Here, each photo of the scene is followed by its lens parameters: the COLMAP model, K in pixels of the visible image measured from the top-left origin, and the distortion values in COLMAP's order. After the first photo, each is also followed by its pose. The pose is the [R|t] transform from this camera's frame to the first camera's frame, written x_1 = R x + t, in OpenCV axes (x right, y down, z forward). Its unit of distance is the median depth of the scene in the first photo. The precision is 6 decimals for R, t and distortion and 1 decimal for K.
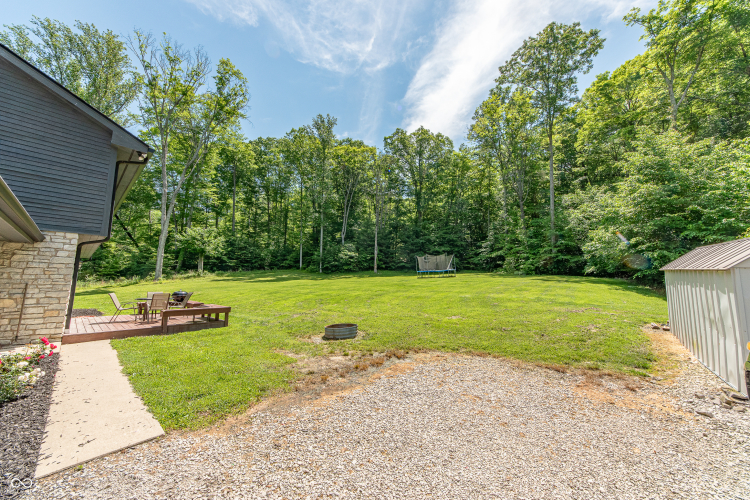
lens RADIAL K [[267.4, 0, 376.3], [0, 267.4, 252.2], [0, 0, 1]] dist [-0.039036, 0.008525]
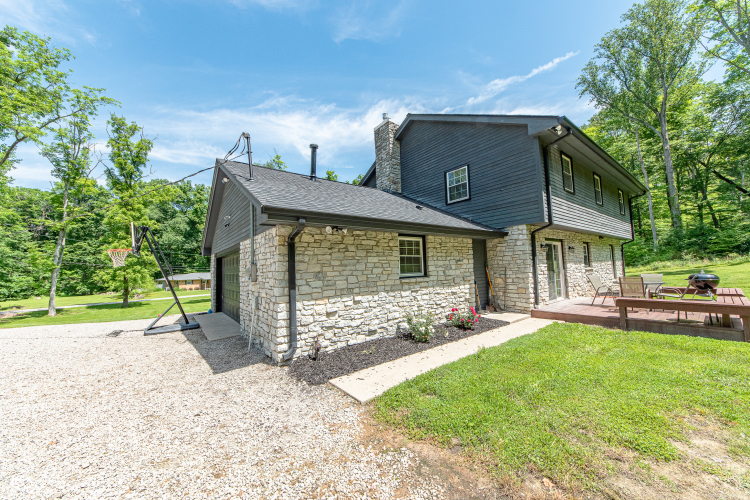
lens RADIAL K [[270.9, 0, 389.4], [0, 270.9, 247.5], [0, 0, 1]] dist [-0.002433, 0.003937]
pose [[-0.174286, -0.071436, -0.982100, 0.020433], [0.138925, 0.985605, -0.096345, 0.008249], [0.974846, -0.153230, -0.161853, 0.074028]]
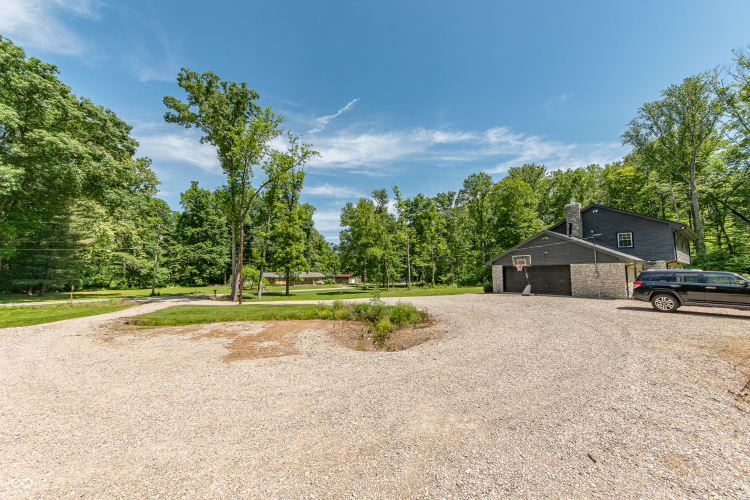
lens RADIAL K [[267.4, 0, 376.3], [0, 267.4, 252.2], [0, 0, 1]] dist [-0.039036, 0.008525]
pose [[-0.233570, -0.081874, -0.968887, 0.353108], [0.095781, 0.989665, -0.106720, -0.021612], [0.967611, -0.117727, -0.223314, -0.218475]]
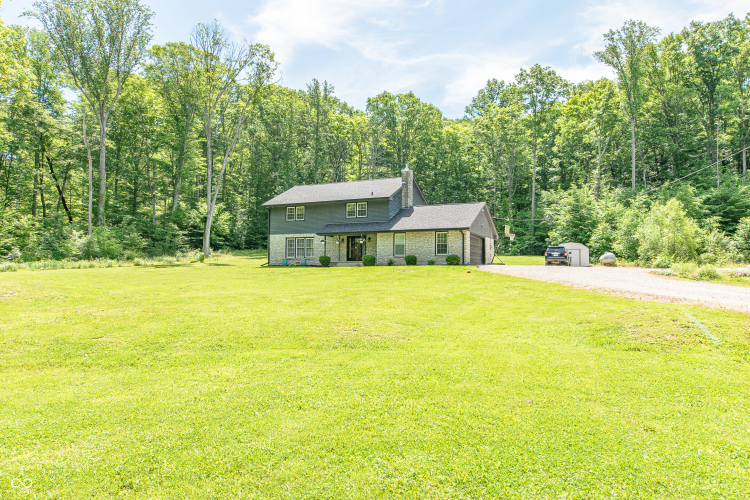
lens RADIAL K [[507.5, 0, 375.0], [0, 507.5, 250.0], [0, 0, 1]] dist [0.005292, 0.001096]
pose [[0.962034, 0.013202, 0.272610, -0.517438], [-0.029969, 0.997899, 0.057434, -0.045372], [-0.271279, -0.063423, 0.960409, -0.821443]]
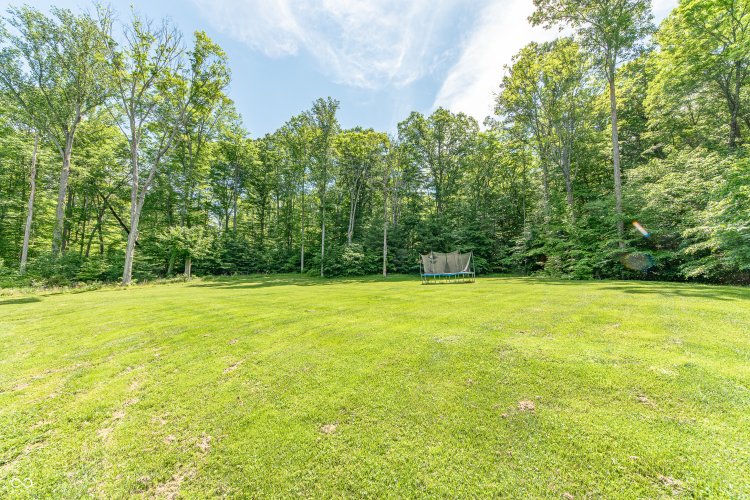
lens RADIAL K [[267.4, 0, 376.3], [0, 267.4, 252.2], [0, 0, 1]] dist [-0.039036, 0.008525]
pose [[0.993175, -0.011720, -0.116044, 0.073540], [0.010016, 0.999833, -0.015259, 0.012063], [0.116204, 0.013993, 0.993127, 0.161188]]
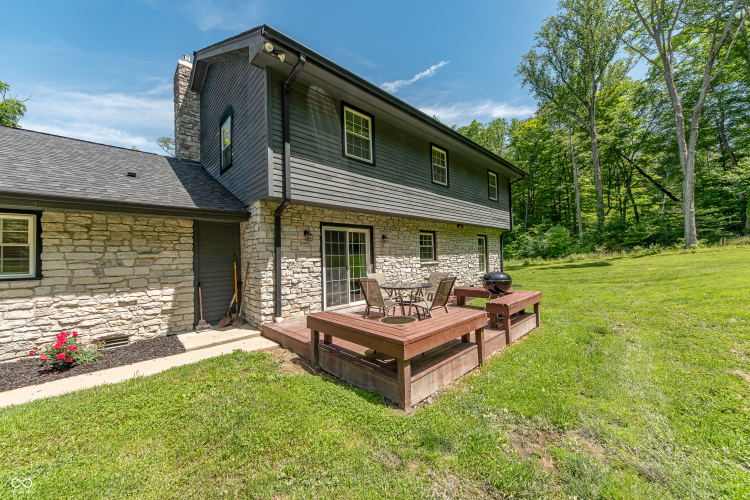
lens RADIAL K [[270.9, 0, 389.4], [0, 270.9, 247.5], [0, 0, 1]] dist [-0.002433, 0.003937]
pose [[-0.070252, -0.036489, -0.996862, -0.045325], [0.136361, 0.989598, -0.045833, 0.021511], [0.988165, -0.139153, -0.064545, 0.184819]]
